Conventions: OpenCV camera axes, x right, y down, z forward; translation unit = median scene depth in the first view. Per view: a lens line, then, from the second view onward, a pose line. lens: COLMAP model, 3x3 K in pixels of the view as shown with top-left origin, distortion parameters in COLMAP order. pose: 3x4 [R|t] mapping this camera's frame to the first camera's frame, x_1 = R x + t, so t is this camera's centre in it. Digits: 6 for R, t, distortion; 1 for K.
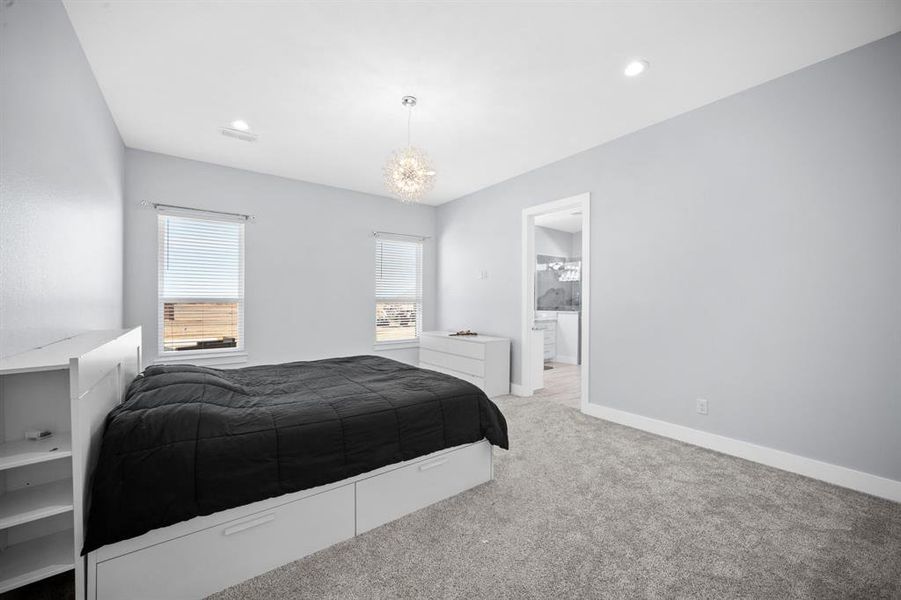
lens RADIAL K [[361.0, 0, 450.2], [0, 361.0, 299.8], [0, 0, 1]] dist [-0.017277, 0.005265]
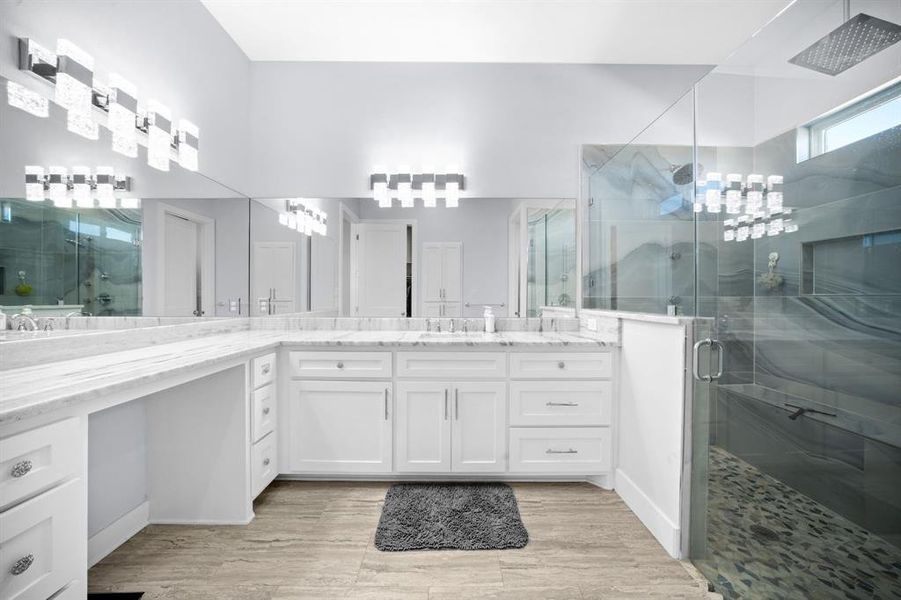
lens RADIAL K [[313.5, 0, 449.0], [0, 313.5, 296.8], [0, 0, 1]] dist [-0.024855, 0.004659]
pose [[0.798555, 0.002200, -0.601917, 0.312406], [-0.003845, 0.999992, -0.001446, 0.018882], [0.601909, 0.003469, 0.798557, 0.680207]]
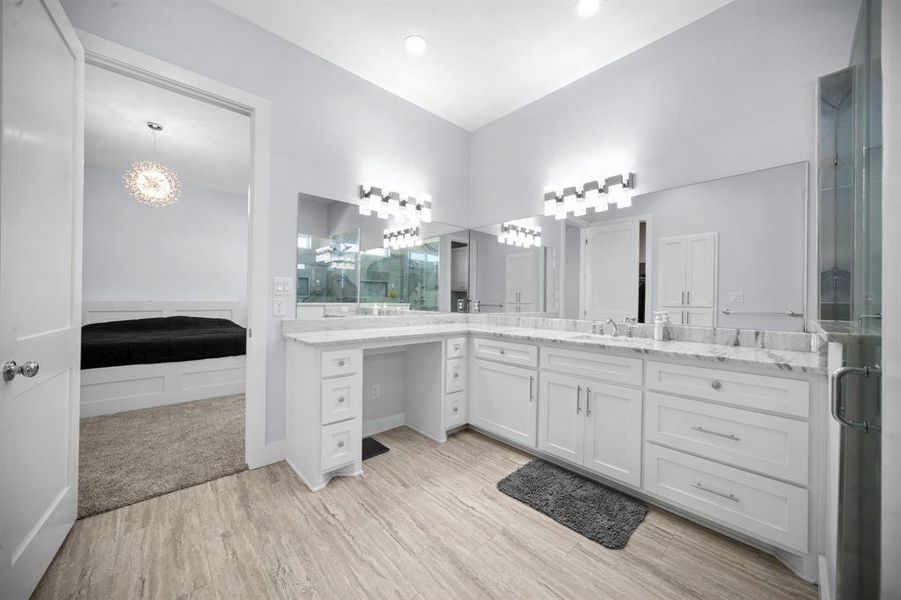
lens RADIAL K [[313.5, 0, 444.0], [0, 313.5, 295.0], [0, 0, 1]] dist [-0.024855, 0.004659]
pose [[0.094850, -0.009722, -0.995444, 0.406643], [-0.013240, 0.999852, -0.011027, 0.018584], [0.995404, 0.014225, 0.094707, 0.731341]]
